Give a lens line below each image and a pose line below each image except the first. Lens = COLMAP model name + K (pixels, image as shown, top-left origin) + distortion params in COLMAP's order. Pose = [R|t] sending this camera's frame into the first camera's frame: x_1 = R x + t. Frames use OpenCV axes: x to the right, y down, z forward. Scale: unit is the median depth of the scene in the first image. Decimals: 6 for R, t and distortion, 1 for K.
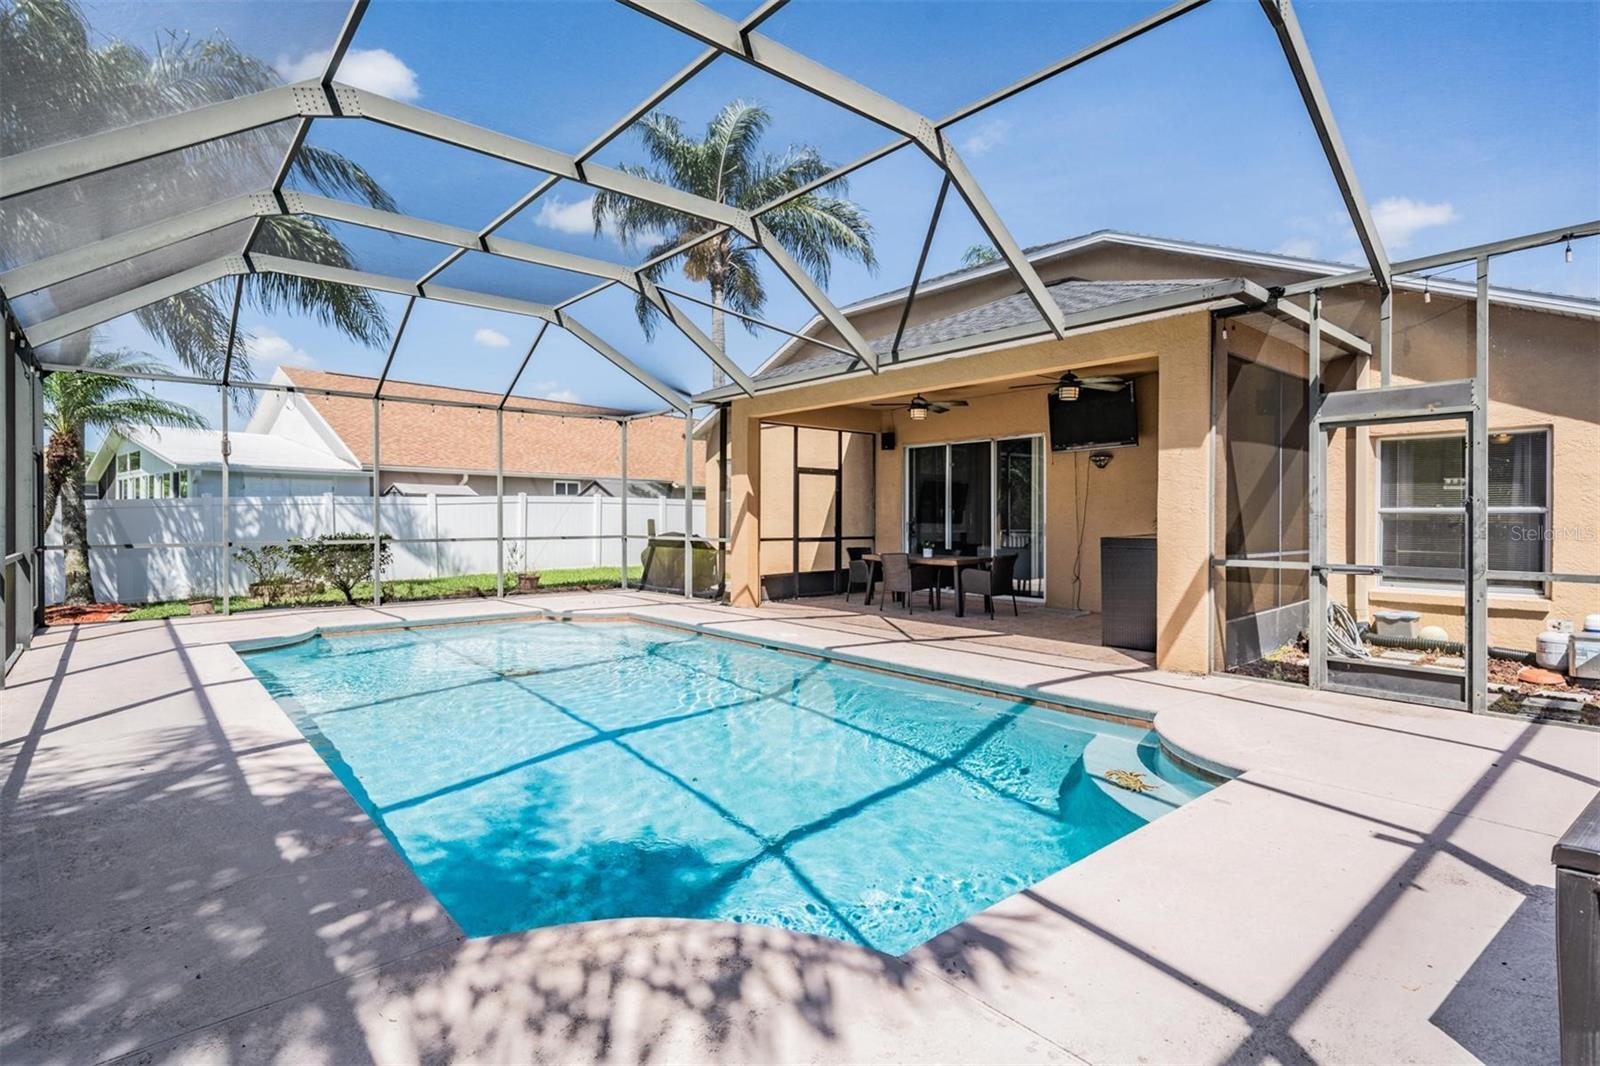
lens RADIAL K [[798.6, 0, 784.1], [0, 798.6, 521.3], [0, 0, 1]] dist [0.002816, 0.000533]
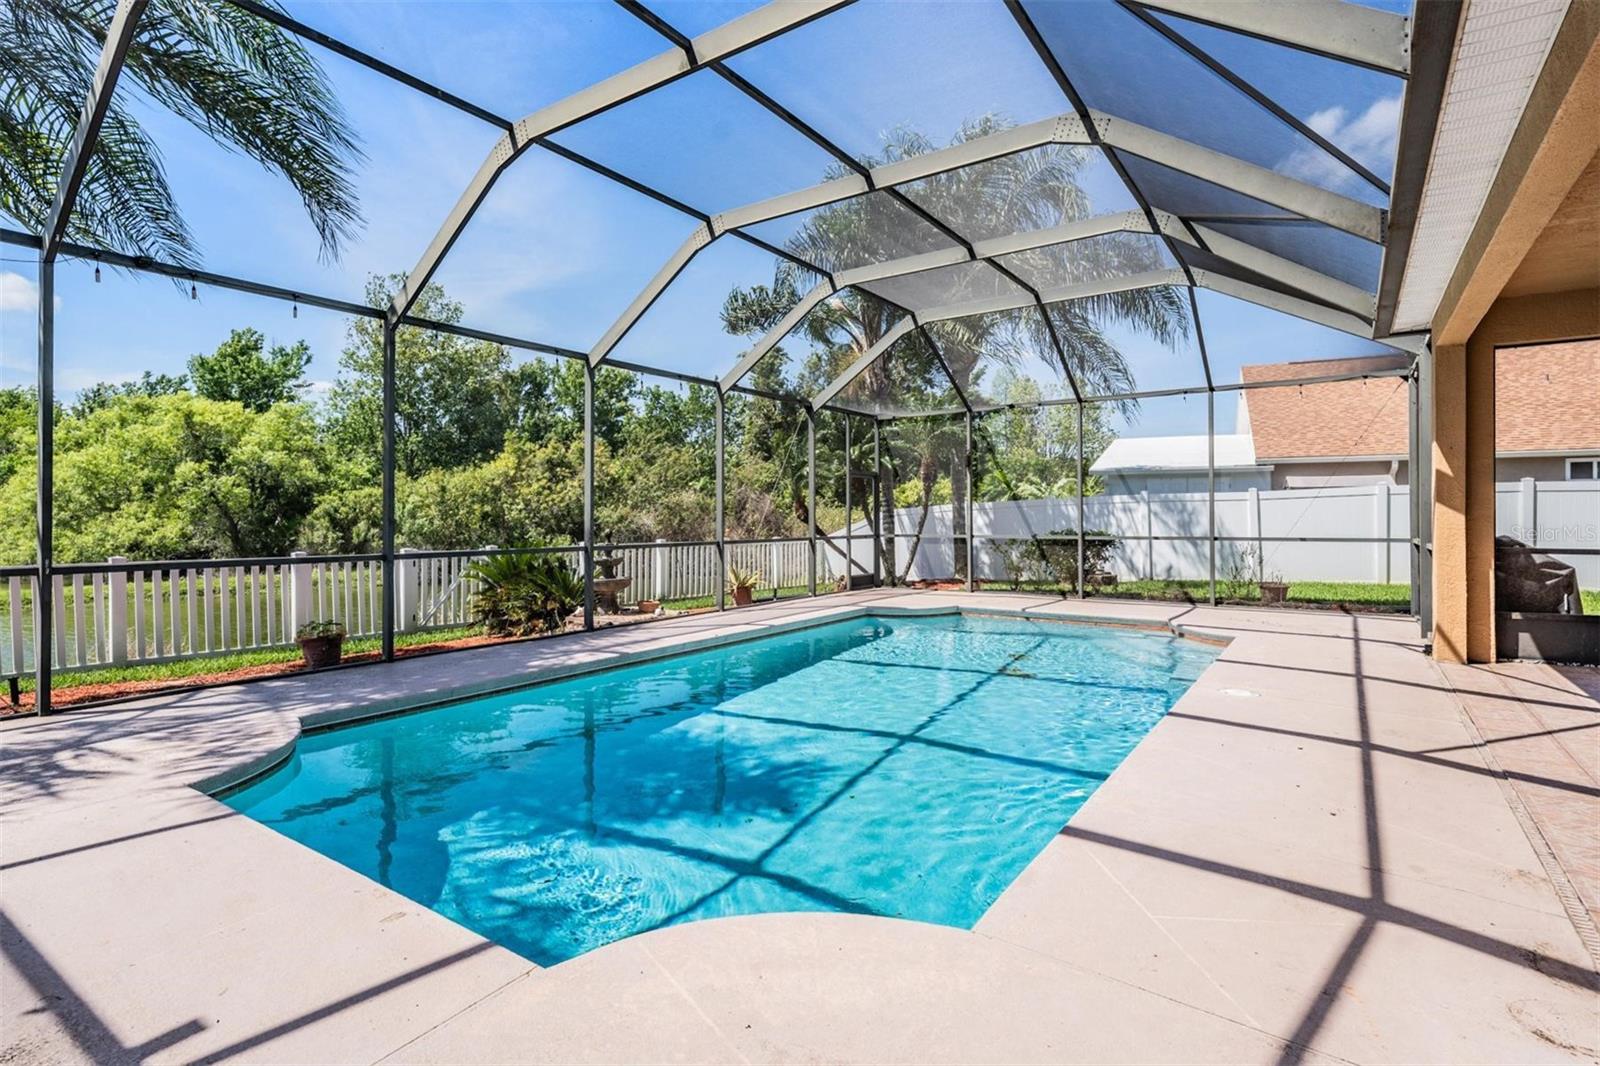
lens RADIAL K [[798.6, 0, 784.1], [0, 798.6, 521.3], [0, 0, 1]] dist [0.002816, 0.000533]
pose [[0.244555, 0.002449, -0.969632, 0.351430], [0.002269, 0.999993, 0.003098, -0.001076], [0.969633, -0.002958, 0.244548, 0.310609]]
